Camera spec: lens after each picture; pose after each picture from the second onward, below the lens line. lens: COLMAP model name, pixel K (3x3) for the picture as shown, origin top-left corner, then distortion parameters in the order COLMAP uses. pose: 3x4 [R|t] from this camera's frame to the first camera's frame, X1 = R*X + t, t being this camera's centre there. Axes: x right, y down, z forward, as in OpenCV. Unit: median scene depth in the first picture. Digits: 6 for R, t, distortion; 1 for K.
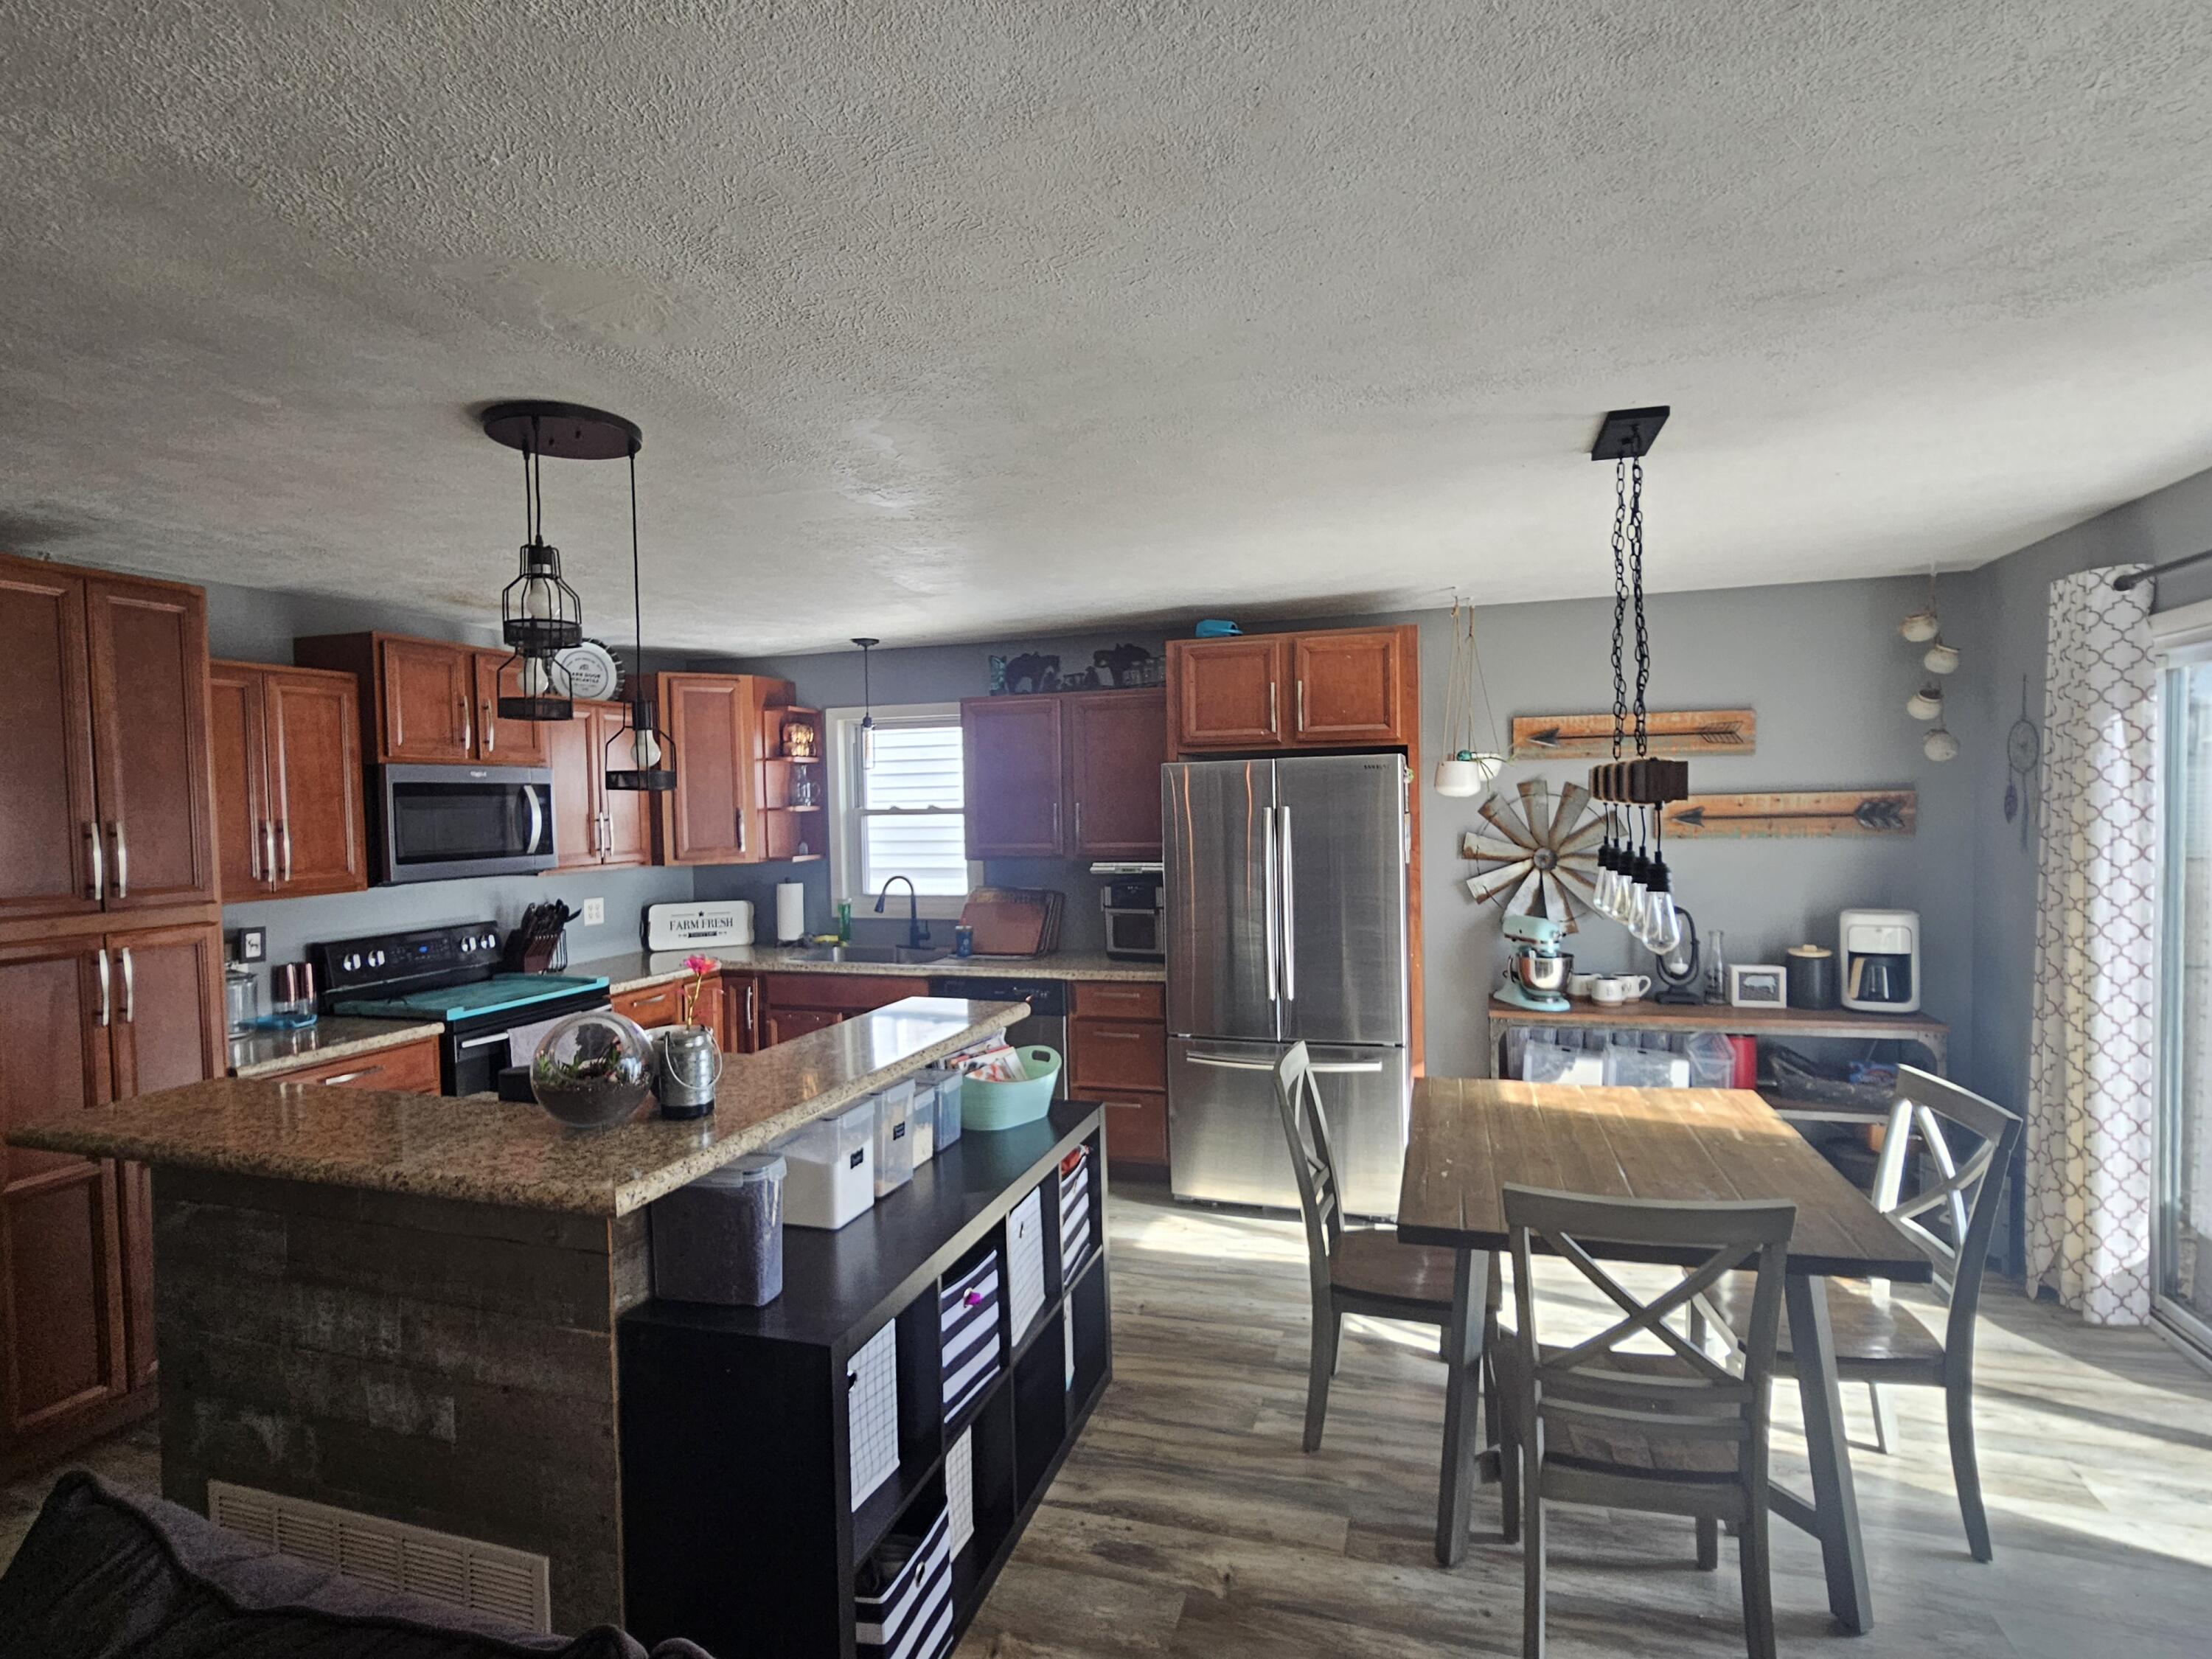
lens RADIAL K [[1115.7, 0, 1096.4], [0, 1115.7, 837.9], [0, 0, 1]] dist [-0.000630, 0.000419]
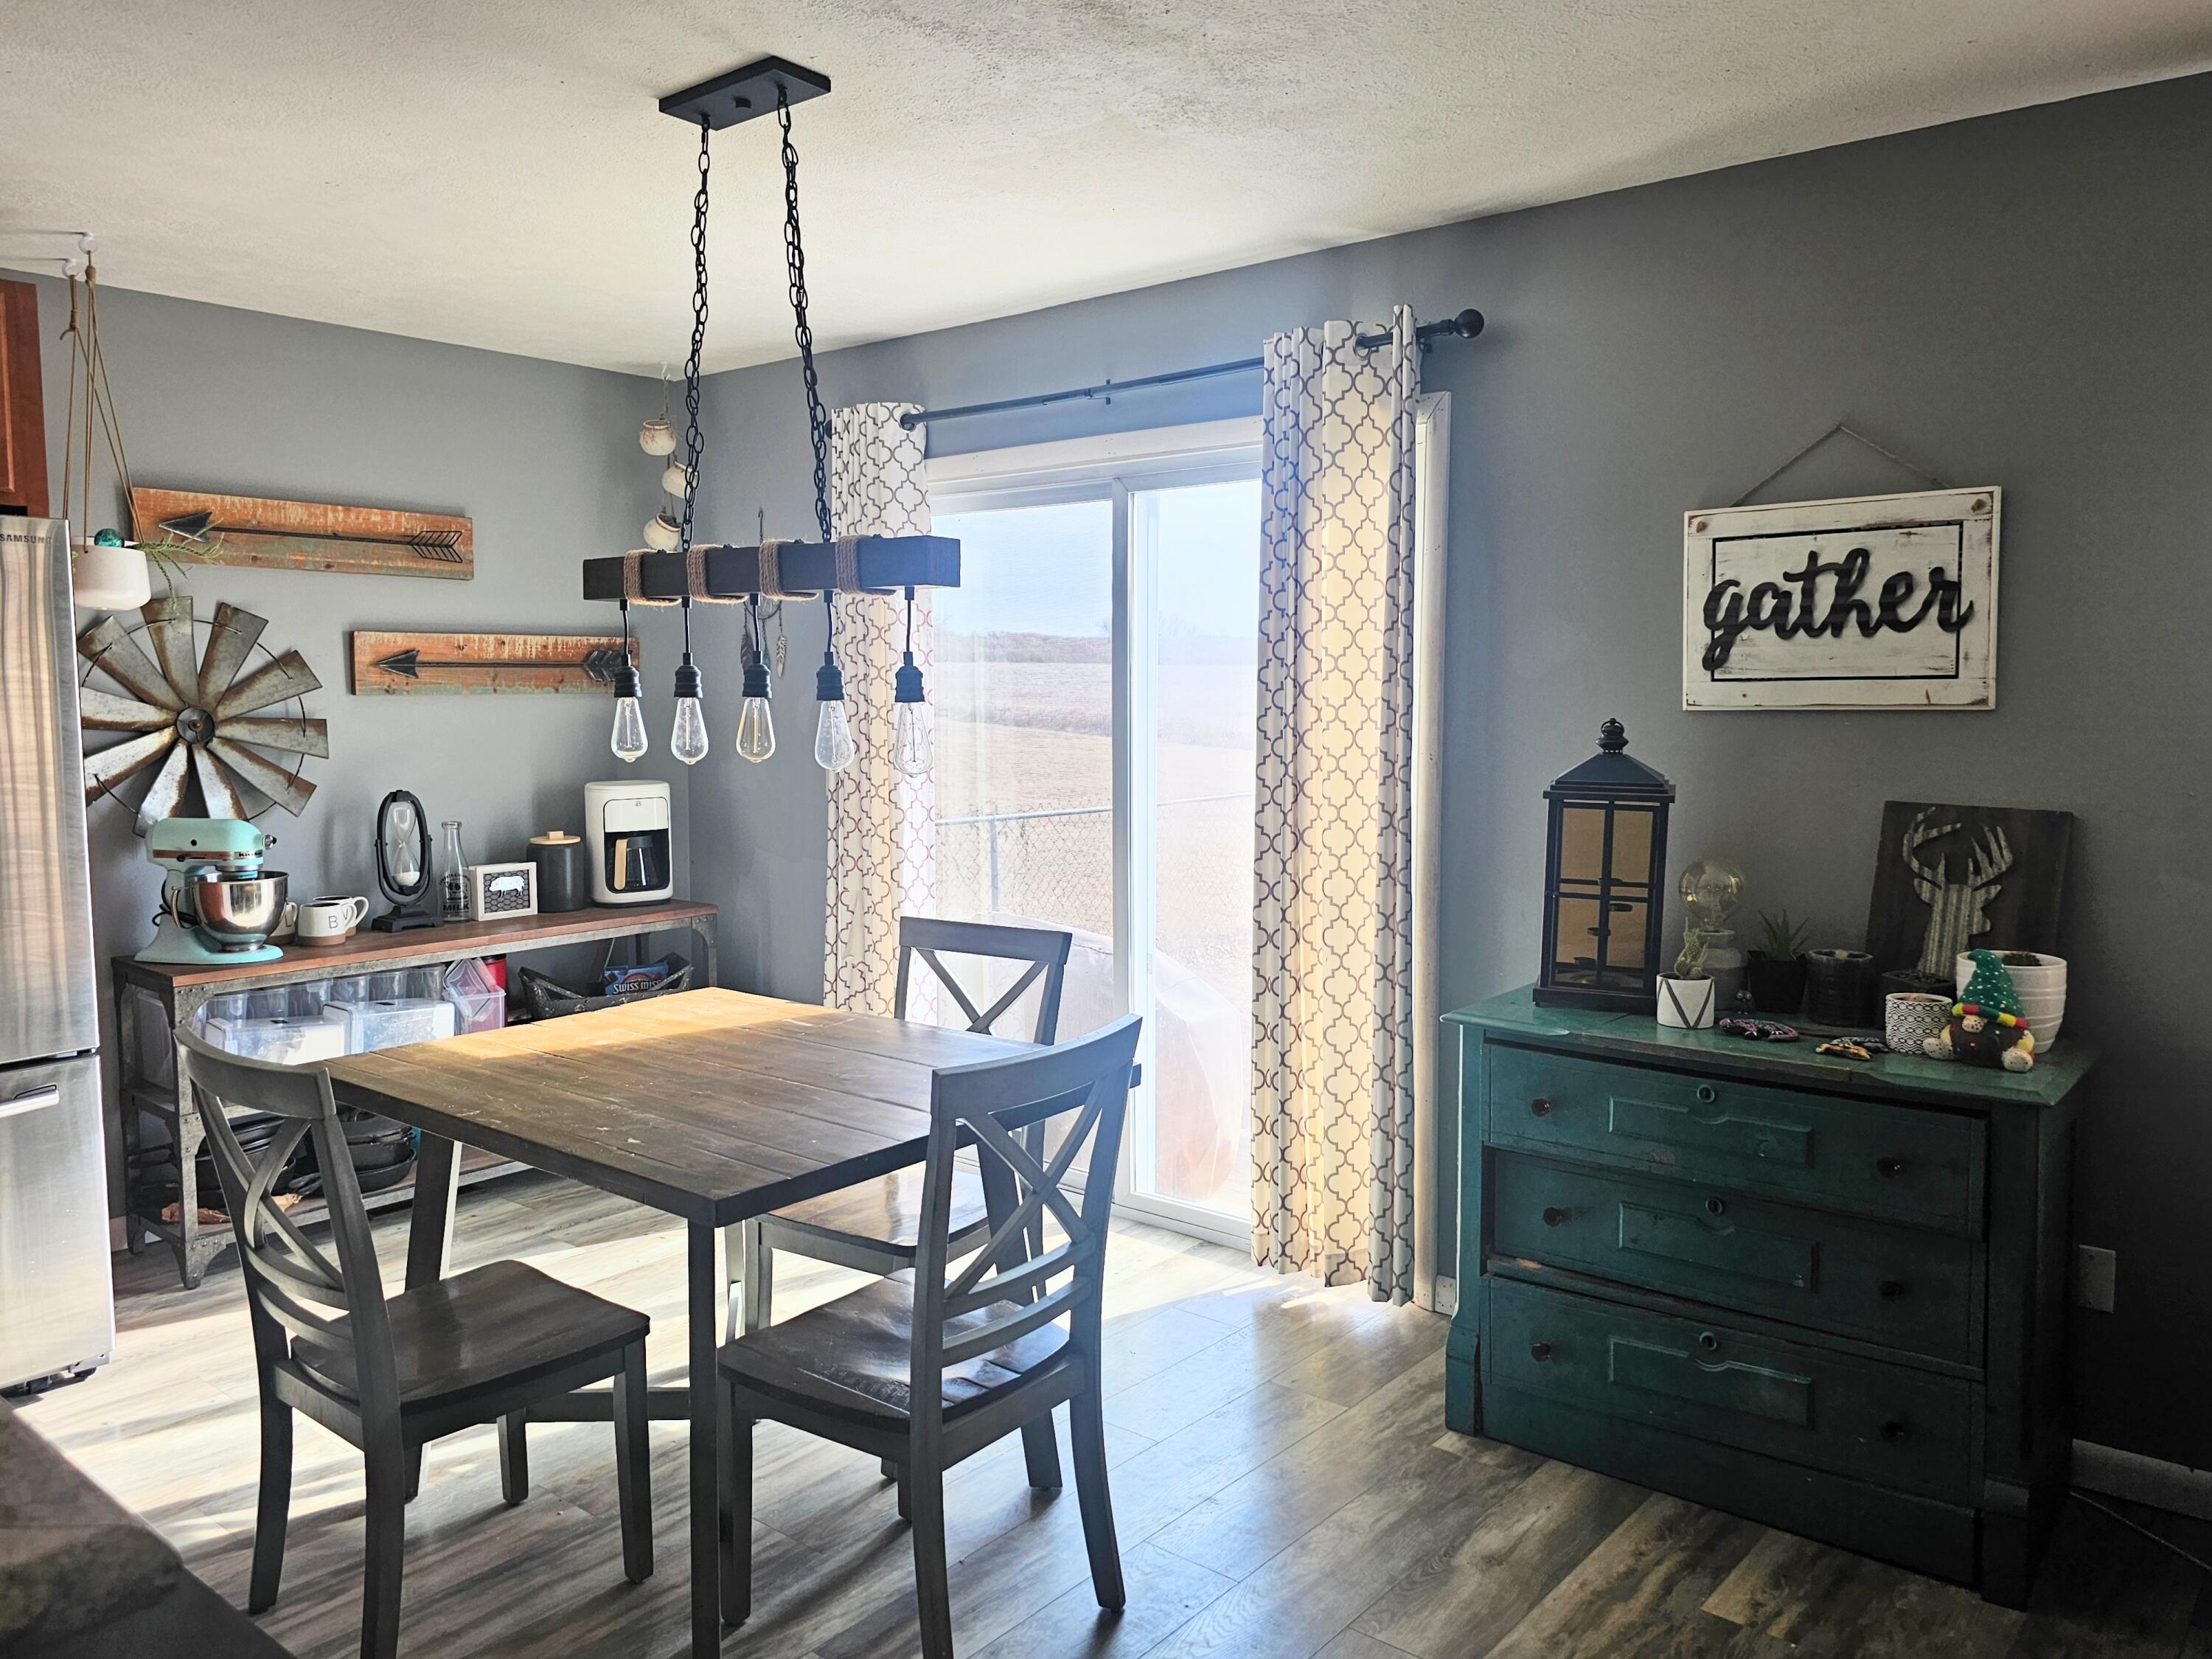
lens RADIAL K [[1638.5, 0, 1093.4], [0, 1638.5, 822.9], [0, 0, 1]] dist [0.041813, -0.026786]
pose [[0.380860, -0.057049, 0.922871, -0.262751], [0.022366, 0.998371, 0.052486, 0.037020], [-0.924362, 0.000651, 0.381515, 0.206682]]
